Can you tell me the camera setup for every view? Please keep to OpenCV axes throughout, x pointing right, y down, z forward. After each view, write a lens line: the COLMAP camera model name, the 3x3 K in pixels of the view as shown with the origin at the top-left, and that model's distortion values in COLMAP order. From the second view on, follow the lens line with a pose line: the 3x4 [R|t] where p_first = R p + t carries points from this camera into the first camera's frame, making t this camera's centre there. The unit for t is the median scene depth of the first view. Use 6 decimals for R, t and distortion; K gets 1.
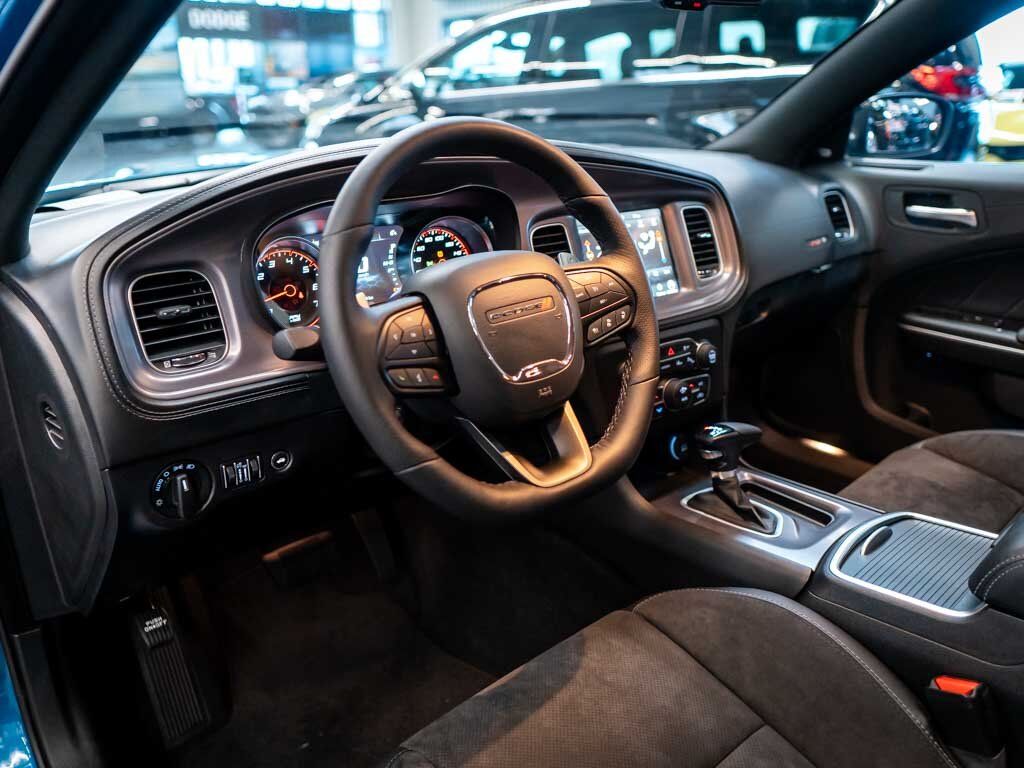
lens RADIAL K [[804.5, 0, 511.6], [0, 804.5, 357.1], [0, 0, 1]] dist [-0.014914, 0.004567]
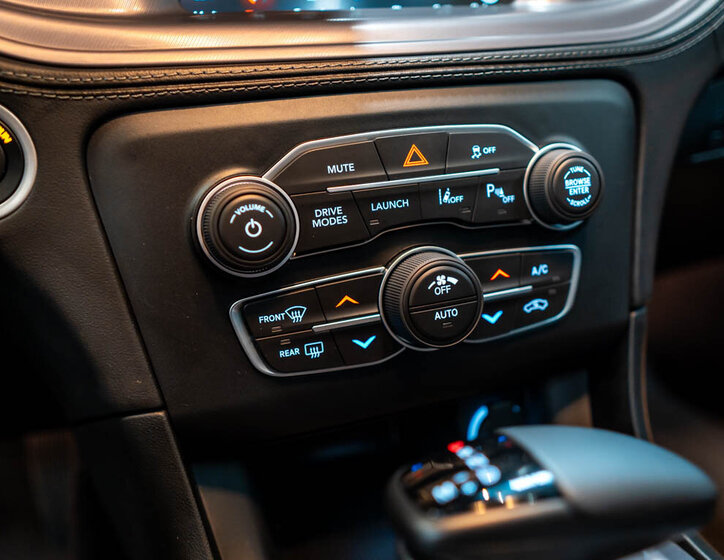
lens RADIAL K [[652.1, 0, 362.5], [0, 652.1, 279.7], [0, 0, 1]] dist [-0.009967, -0.051587]
pose [[0.951407, 0.073948, -0.298927, 0.236153], [-0.056508, 0.996180, 0.066583, 0.022251], [0.302709, -0.046456, 0.951950, 0.695822]]
